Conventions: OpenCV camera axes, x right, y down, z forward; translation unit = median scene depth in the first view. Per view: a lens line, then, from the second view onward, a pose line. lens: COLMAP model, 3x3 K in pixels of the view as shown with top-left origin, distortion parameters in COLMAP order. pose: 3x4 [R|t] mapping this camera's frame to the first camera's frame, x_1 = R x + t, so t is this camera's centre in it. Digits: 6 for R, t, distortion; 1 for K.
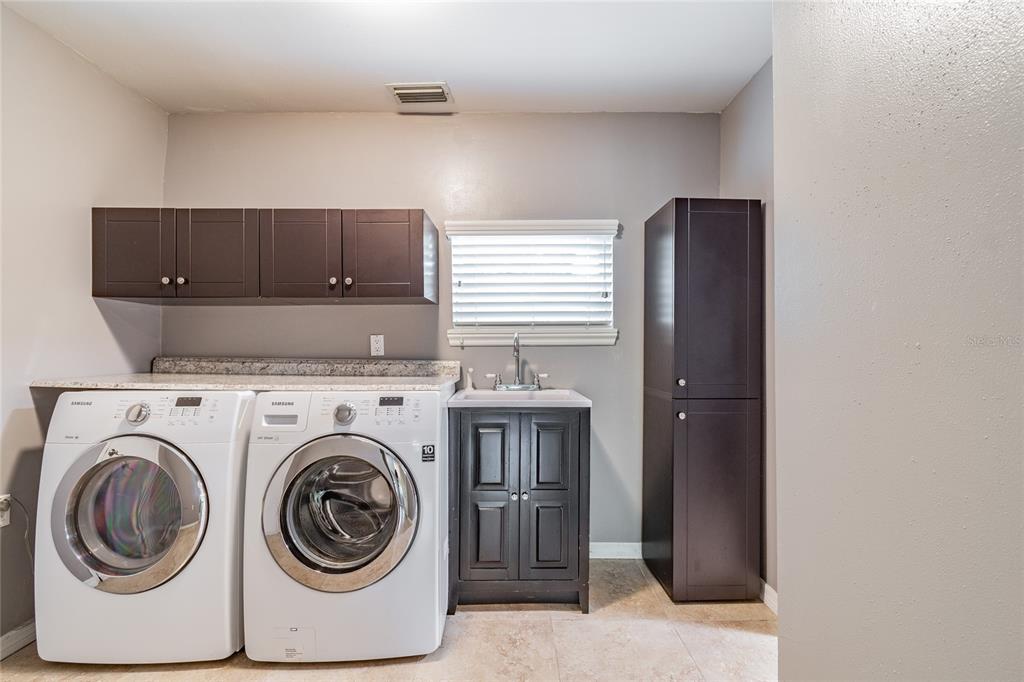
lens RADIAL K [[448.8, 0, 510.9], [0, 448.8, 345.7], [0, 0, 1]] dist [0.003759, -0.001084]
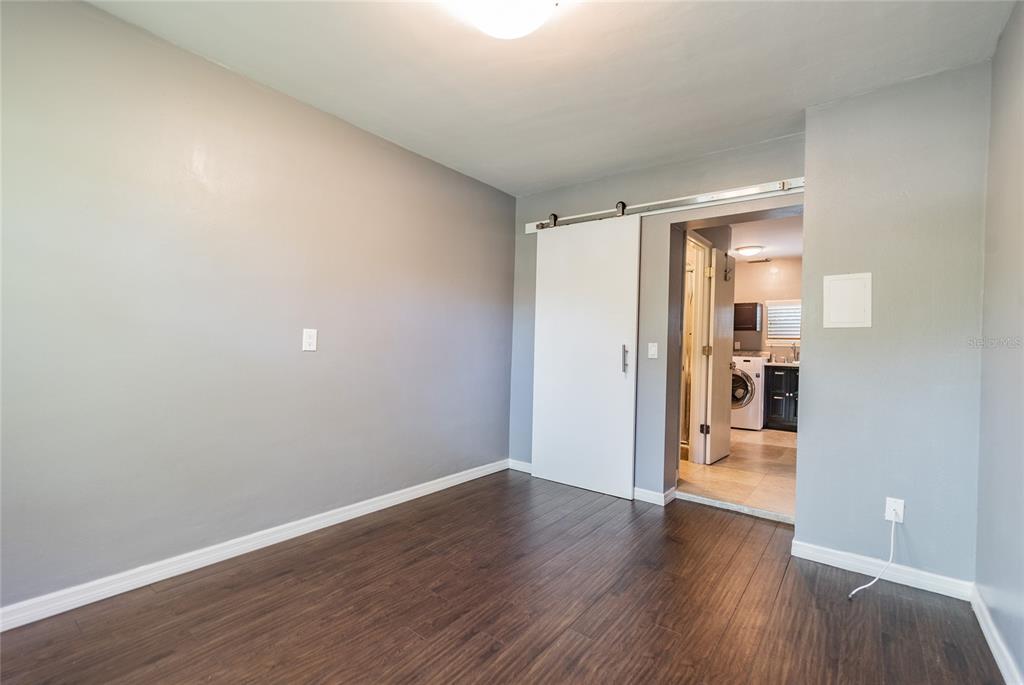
lens RADIAL K [[455.5, 0, 512.1], [0, 455.5, 343.9], [0, 0, 1]] dist [-0.001419, -0.000122]
pose [[0.788873, 0.019563, -0.614244, 0.358330], [-0.020351, 0.999777, 0.005706, 0.002639], [0.614219, 0.007999, 0.789095, -2.218709]]
